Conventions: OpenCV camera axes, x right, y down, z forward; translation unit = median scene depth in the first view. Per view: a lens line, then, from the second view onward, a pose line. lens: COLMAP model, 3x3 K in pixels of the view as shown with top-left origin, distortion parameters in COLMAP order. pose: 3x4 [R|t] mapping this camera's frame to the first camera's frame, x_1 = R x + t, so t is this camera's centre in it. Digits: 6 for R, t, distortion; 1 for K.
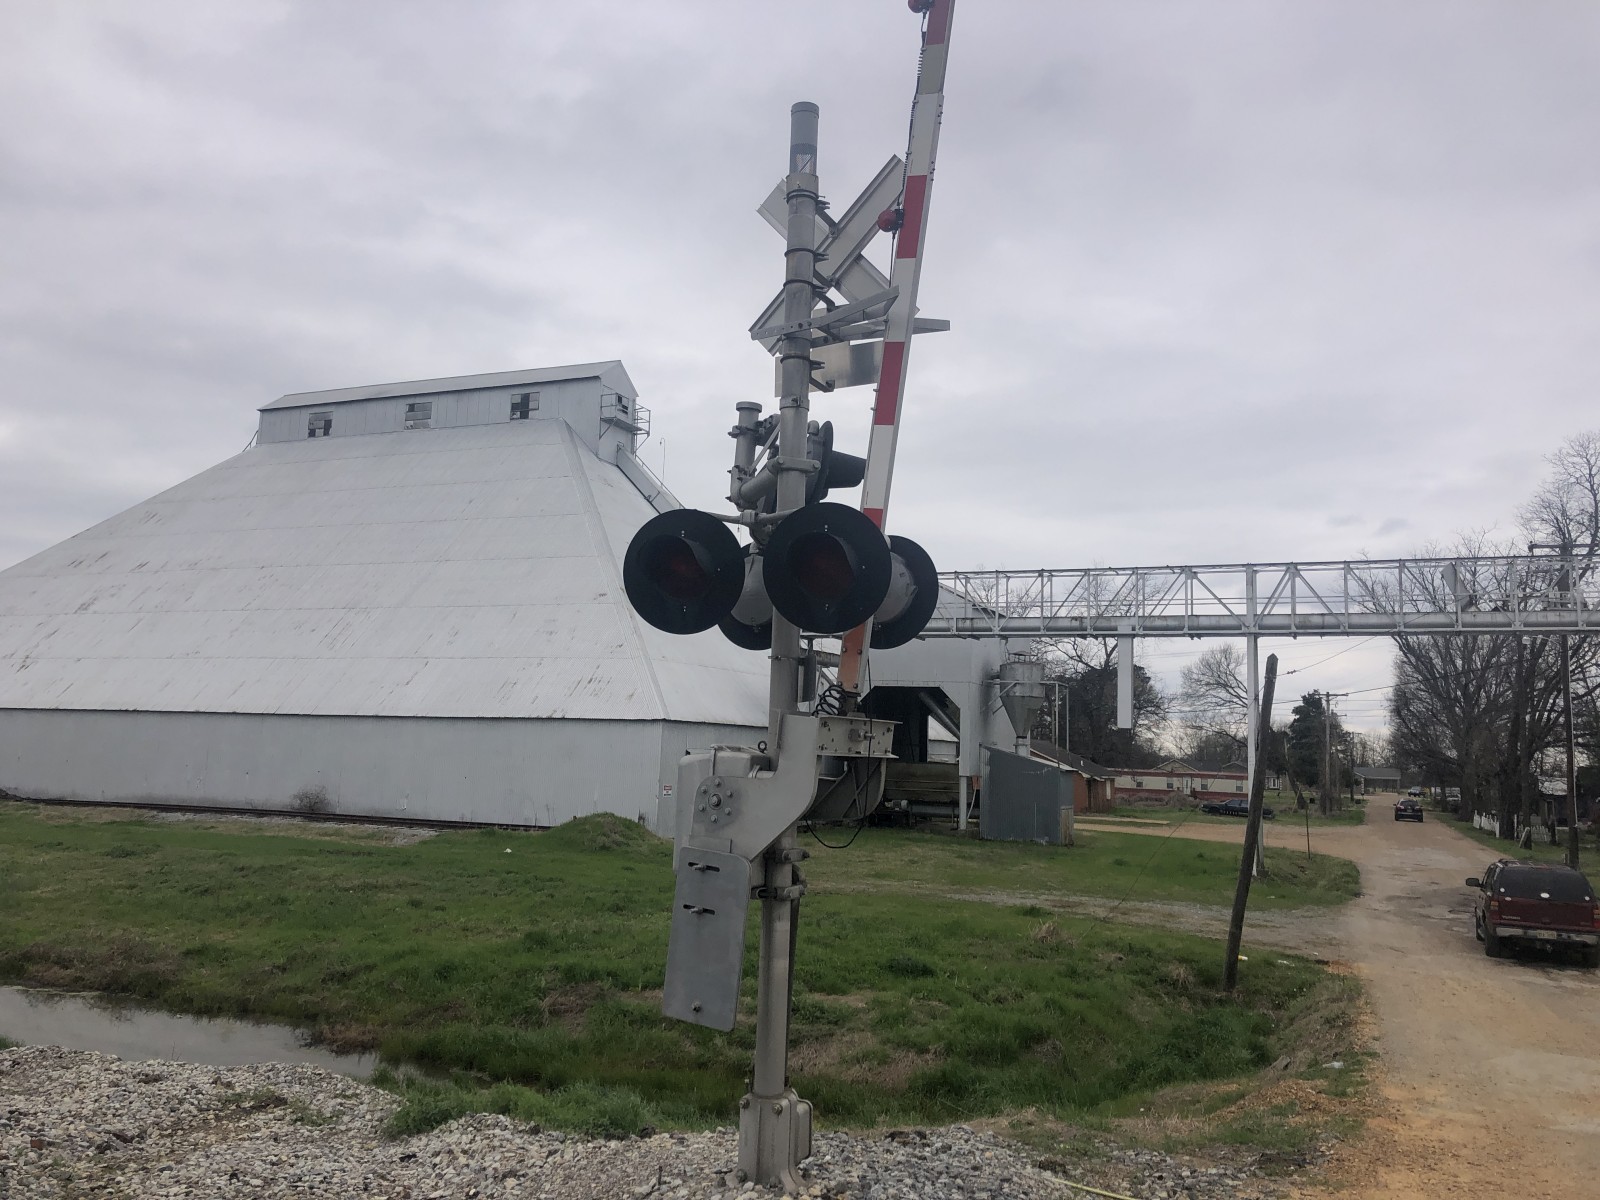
lens RADIAL K [[1301.7, 0, 769.9], [0, 1301.7, 569.1], [0, 0, 1]] dist [-0.005472, -0.003668]
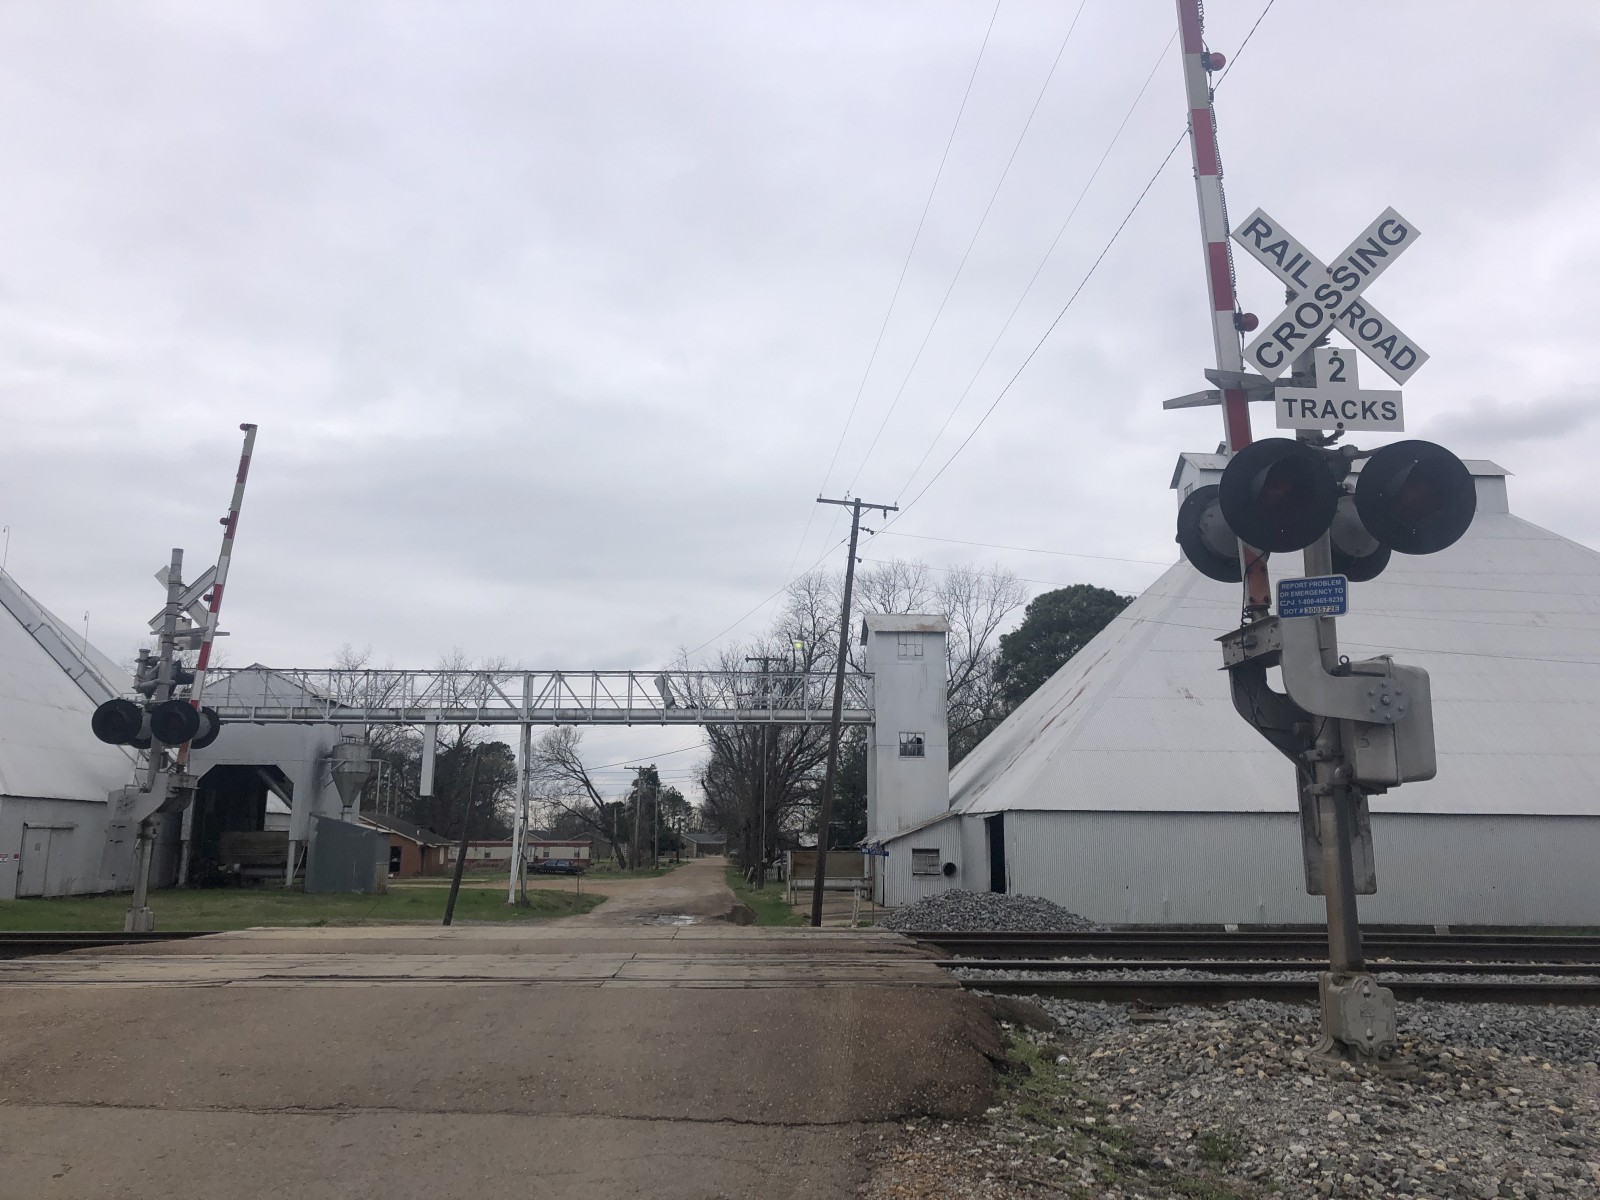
lens RADIAL K [[1281.0, 0, 822.7], [0, 1281.0, 567.4], [0, 0, 1]] dist [0.050466, -0.093147]
pose [[0.873494, 0.066981, 0.482205, -0.015023], [-0.037422, 0.996797, -0.070674, -0.028143], [-0.485394, 0.043688, 0.873203, -0.320904]]
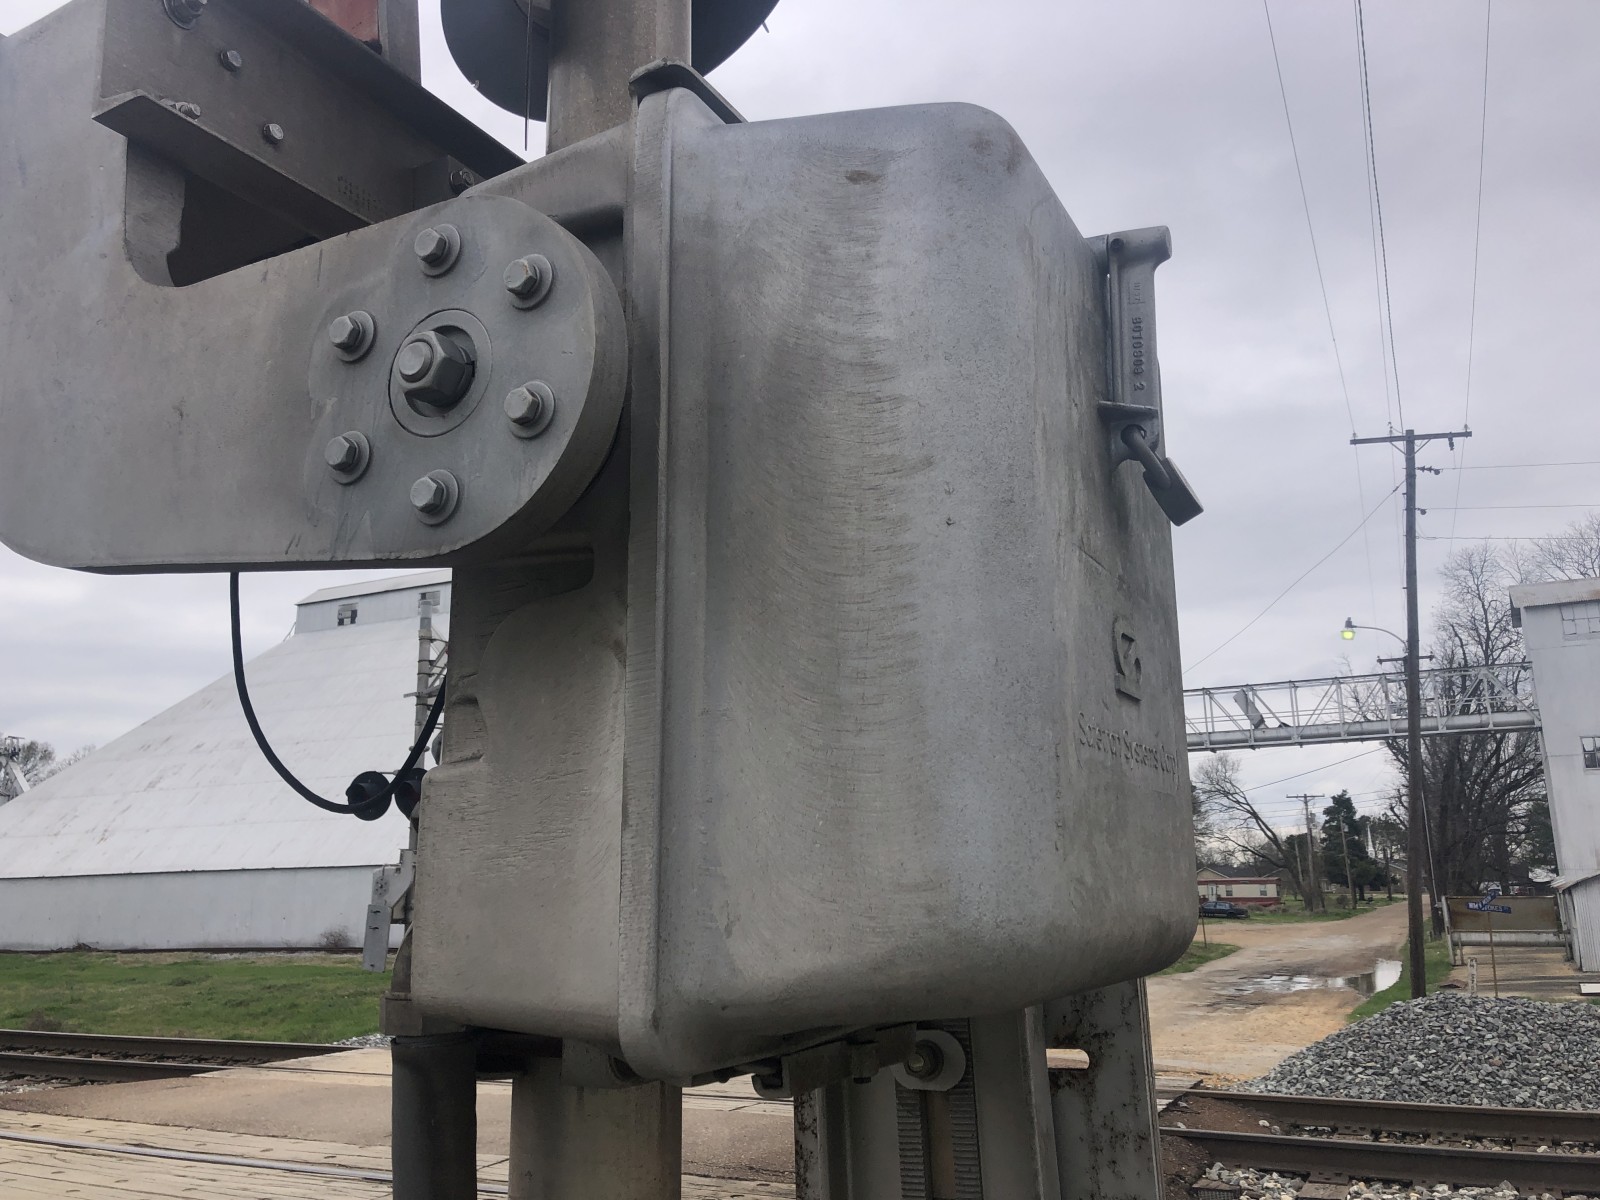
lens RADIAL K [[1301.7, 0, 769.9], [0, 1301.7, 569.1], [0, 0, 1]] dist [-0.005472, -0.003668]
pose [[0.997200, -0.063530, -0.039454, 0.127385], [0.059355, 0.993291, -0.099249, -0.020933], [0.045495, 0.096630, 0.994280, -0.232847]]
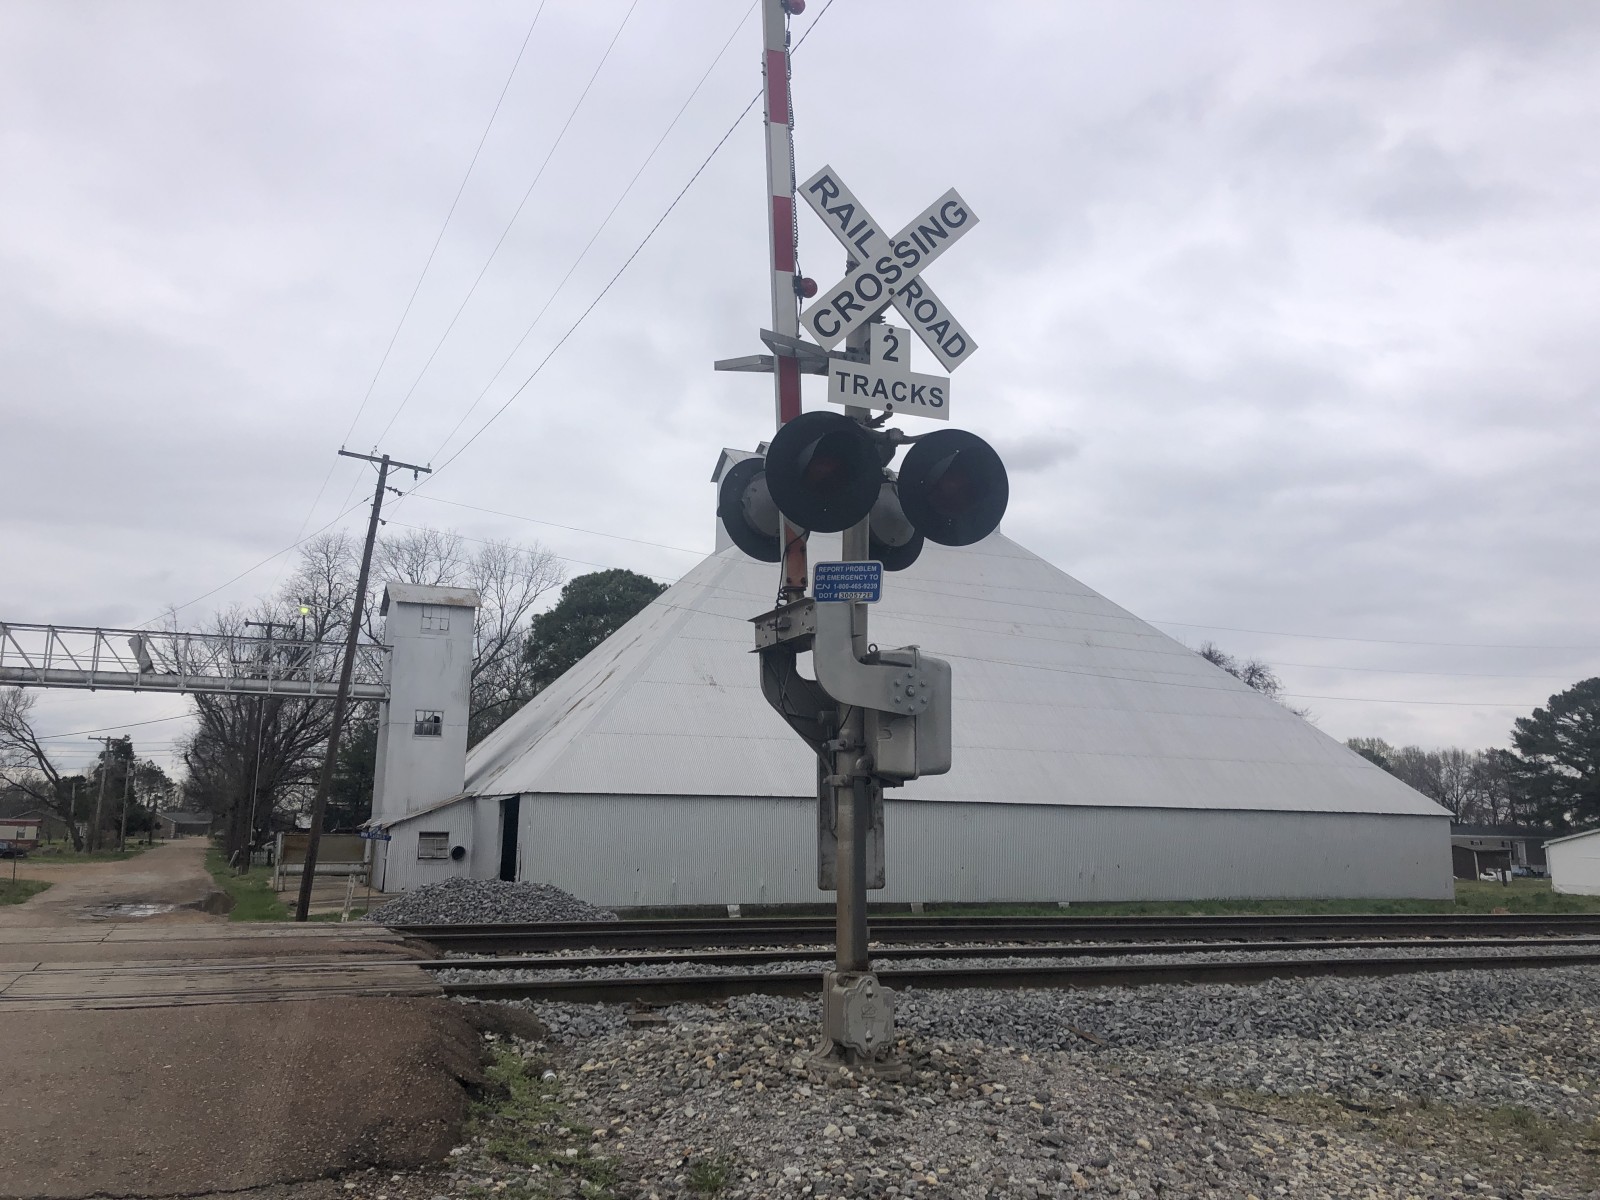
lens RADIAL K [[1275.6, 0, 785.8], [0, 1275.6, 593.1], [0, 0, 1]] dist [0.124137, -0.206042]
pose [[0.664101, 0.105184, 0.740207, 0.007000], [-0.091815, 0.994034, -0.058879, -0.026221], [-0.741984, -0.028860, 0.669796, -0.297314]]
